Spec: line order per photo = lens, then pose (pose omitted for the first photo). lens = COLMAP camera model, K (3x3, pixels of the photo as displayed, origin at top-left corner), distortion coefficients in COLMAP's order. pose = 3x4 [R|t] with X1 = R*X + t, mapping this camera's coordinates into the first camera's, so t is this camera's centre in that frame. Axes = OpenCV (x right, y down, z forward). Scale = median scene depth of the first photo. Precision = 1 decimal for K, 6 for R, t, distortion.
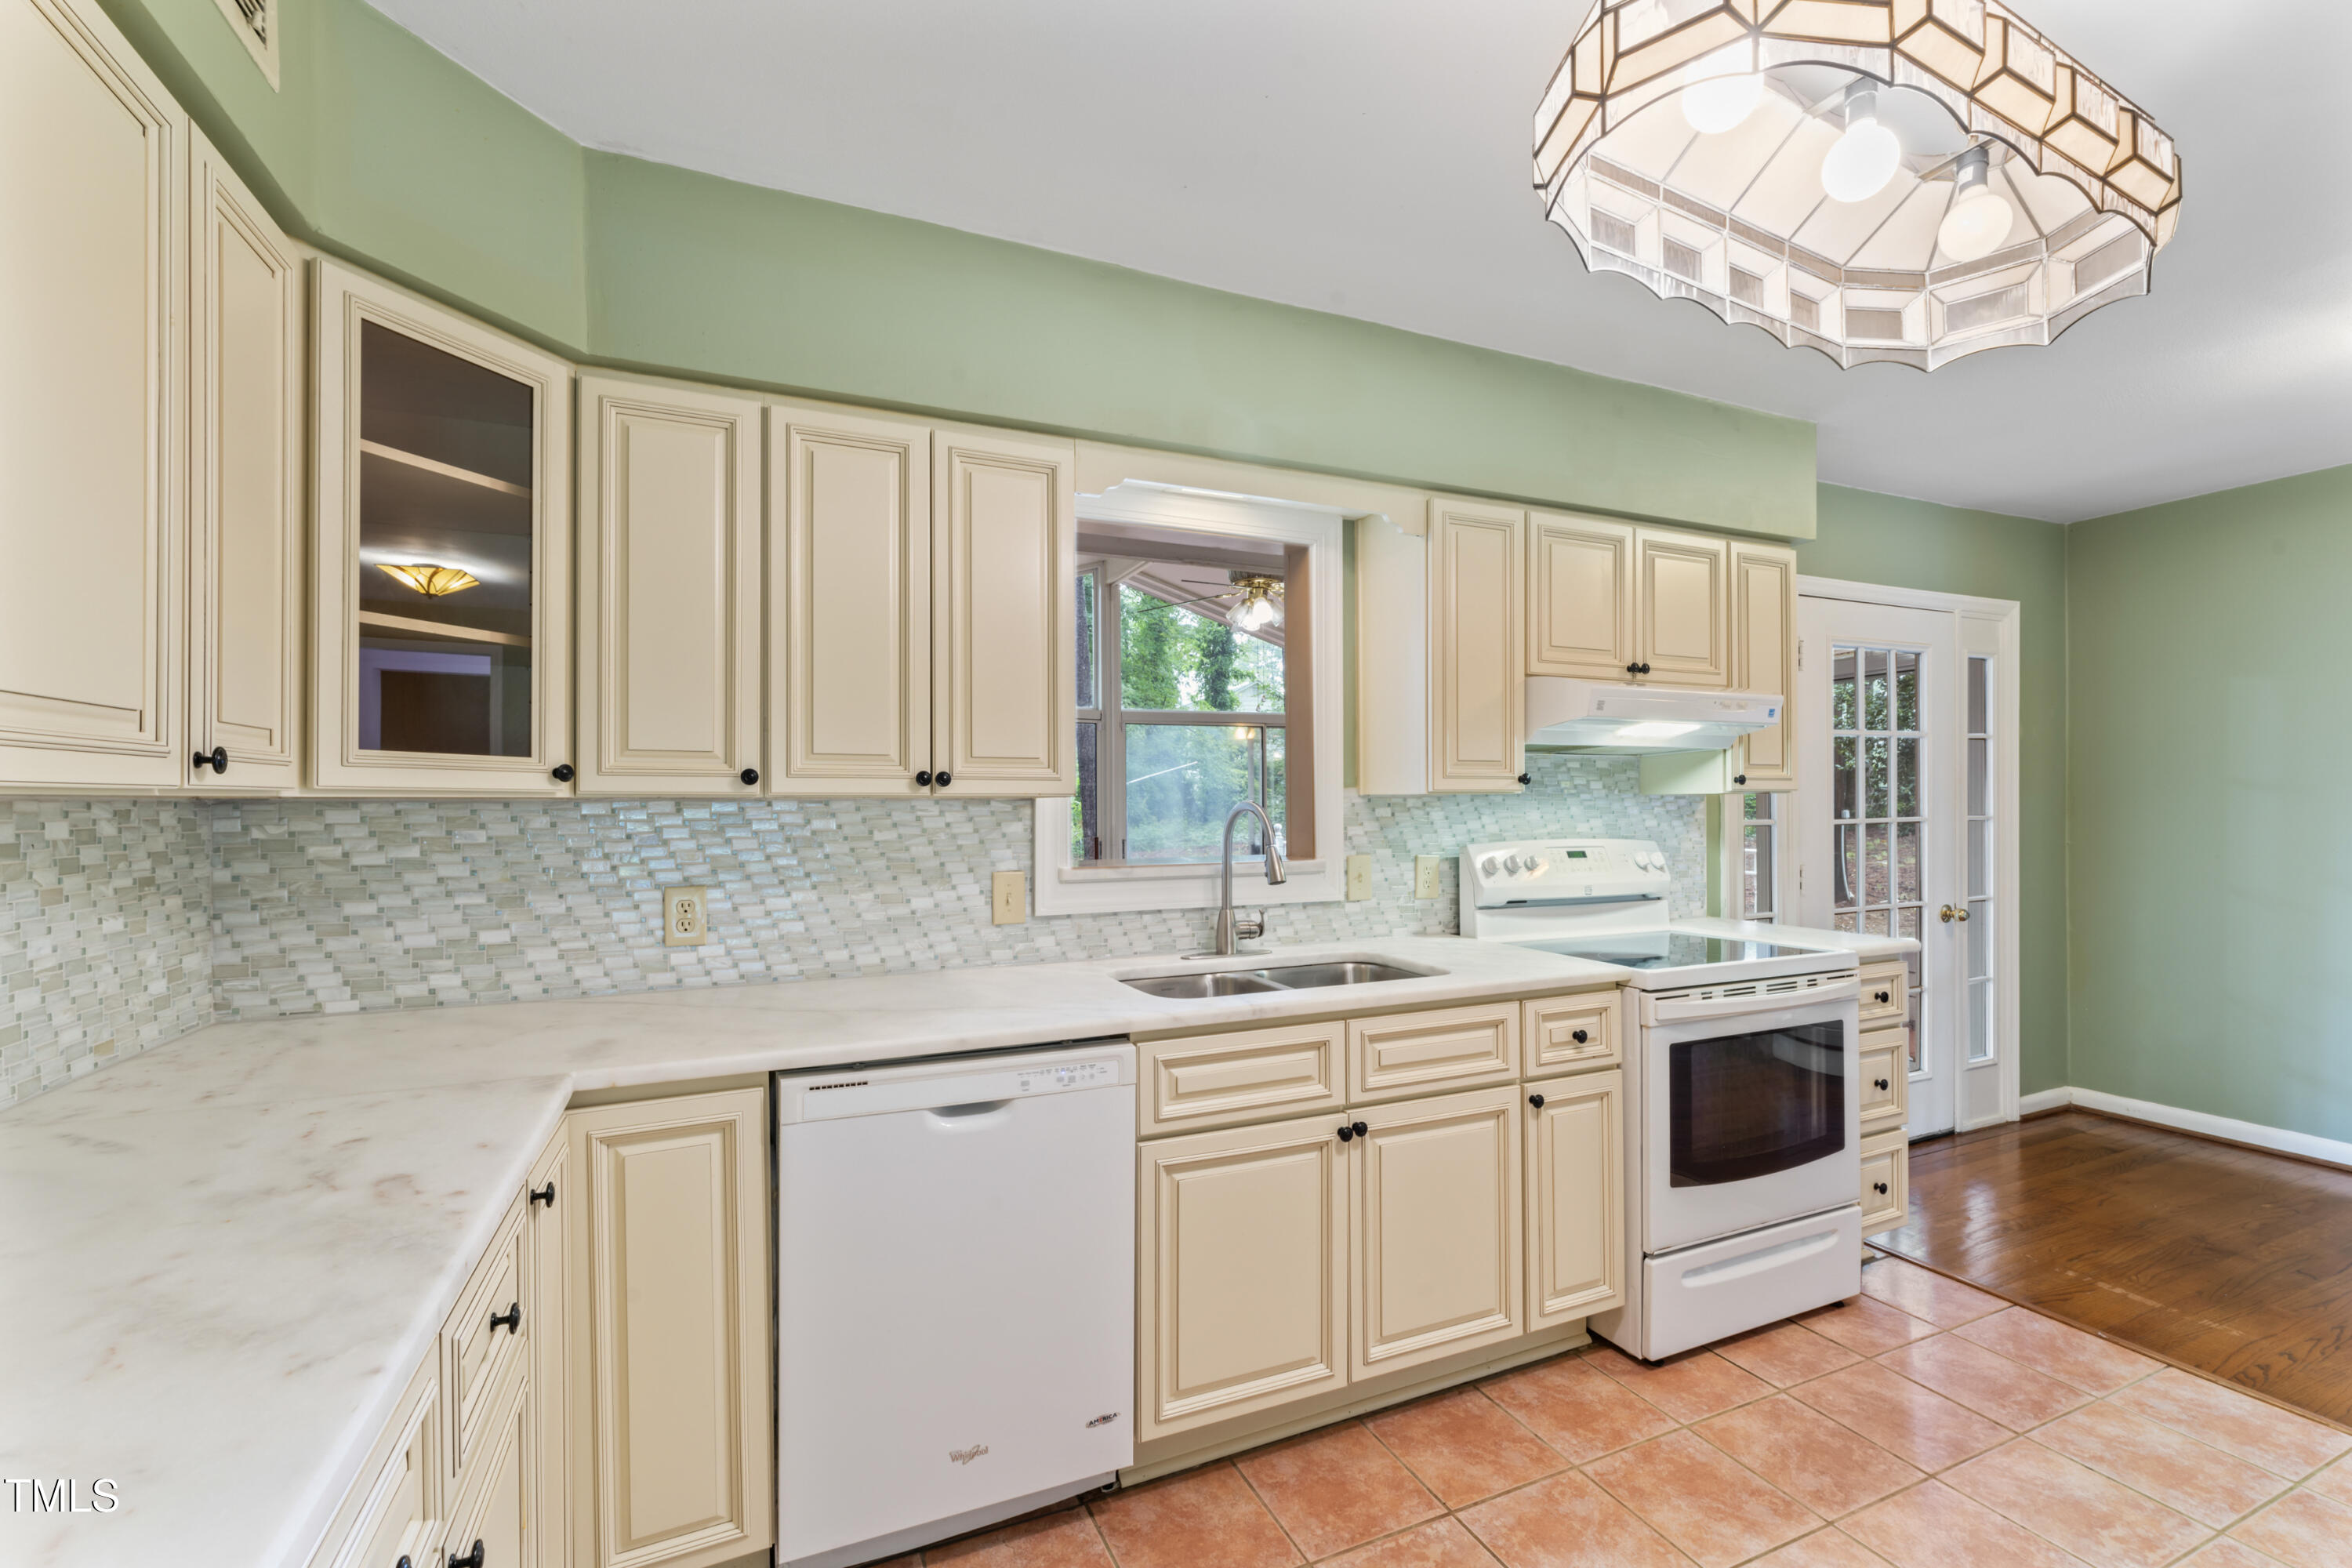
lens RADIAL K [[986.3, 0, 1174.2], [0, 986.3, 795.3], [0, 0, 1]] dist [0.000363, -0.000011]
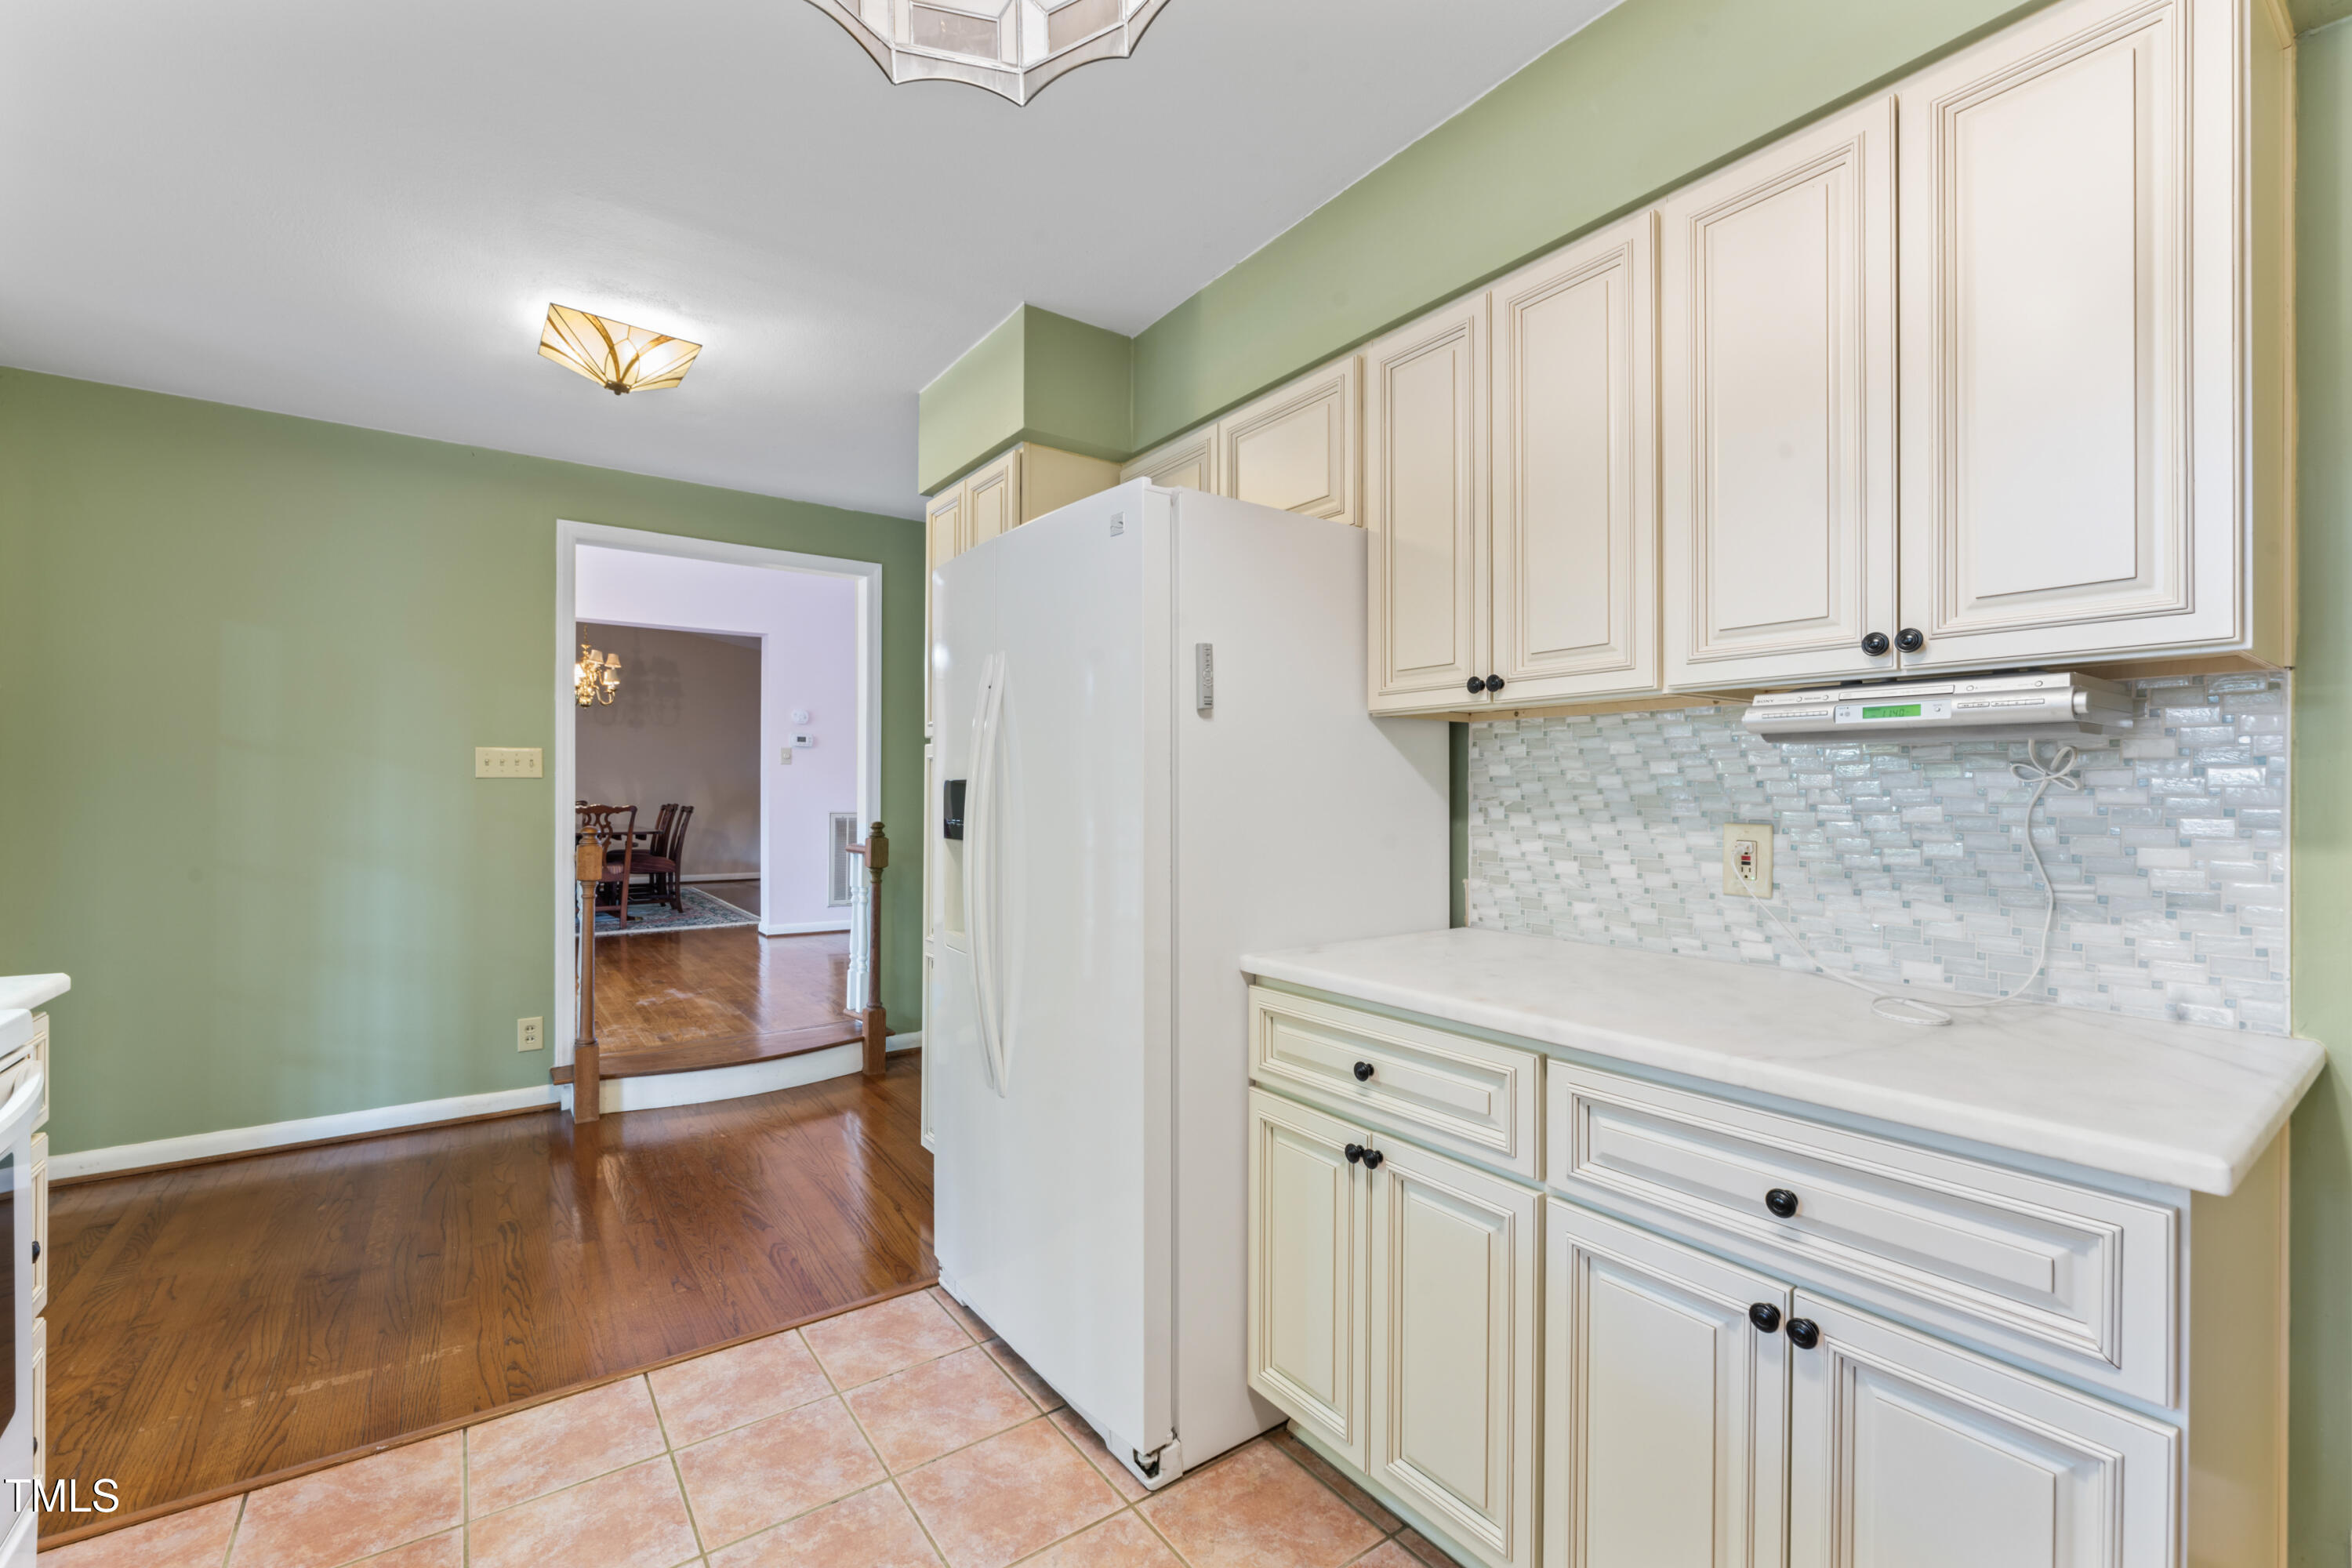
lens RADIAL K [[986.3, 0, 1172.5], [0, 986.3, 789.0], [0, 0, 1]] dist [0.000363, -0.000011]
pose [[-0.206893, 0.003171, 0.978358, 0.058773], [-0.008592, 0.999950, -0.005058, 0.032087], [-0.978326, -0.009453, -0.206856, 0.539463]]
